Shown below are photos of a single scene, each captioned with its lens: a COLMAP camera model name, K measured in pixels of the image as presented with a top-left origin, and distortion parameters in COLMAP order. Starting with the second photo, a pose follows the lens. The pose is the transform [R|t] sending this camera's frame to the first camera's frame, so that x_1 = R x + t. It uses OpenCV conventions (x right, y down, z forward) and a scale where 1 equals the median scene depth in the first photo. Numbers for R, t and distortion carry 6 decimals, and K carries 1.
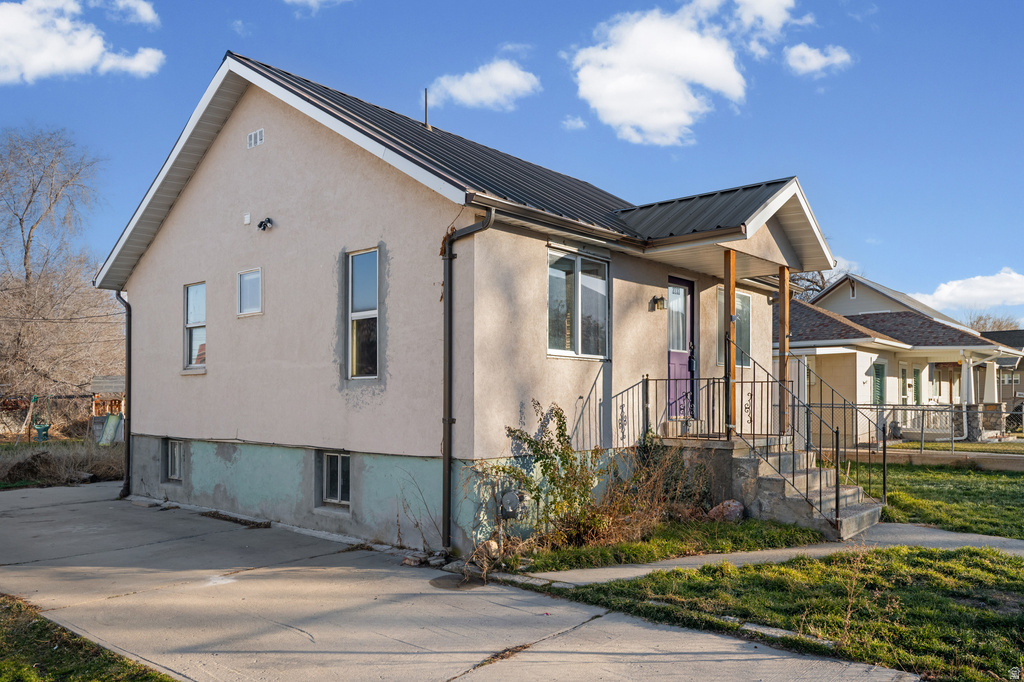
lens RADIAL K [[770.1, 0, 511.7], [0, 770.1, 364.7], [0, 0, 1]] dist [0.012309, 0.002318]
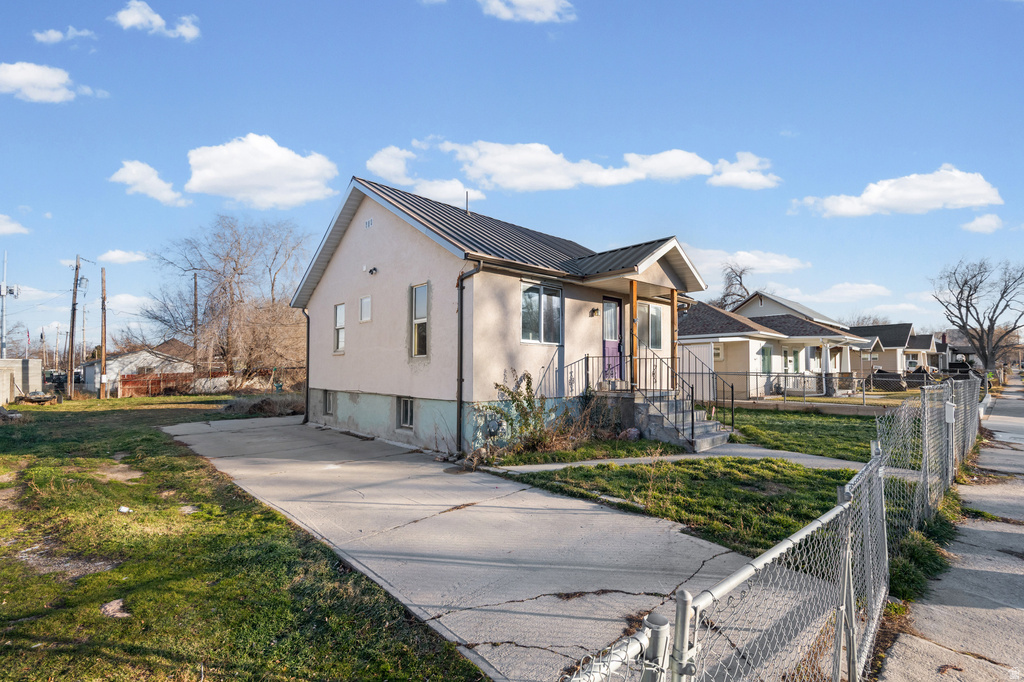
lens RADIAL K [[465.6, 0, 512.0], [0, 465.6, 341.0], [0, 0, 1]] dist [0.021045, -0.000497]
pose [[0.994460, -0.005881, -0.104954, 0.126859], [0.004021, 0.999831, -0.017926, 0.002117], [0.105042, 0.017405, 0.994316, -0.049303]]
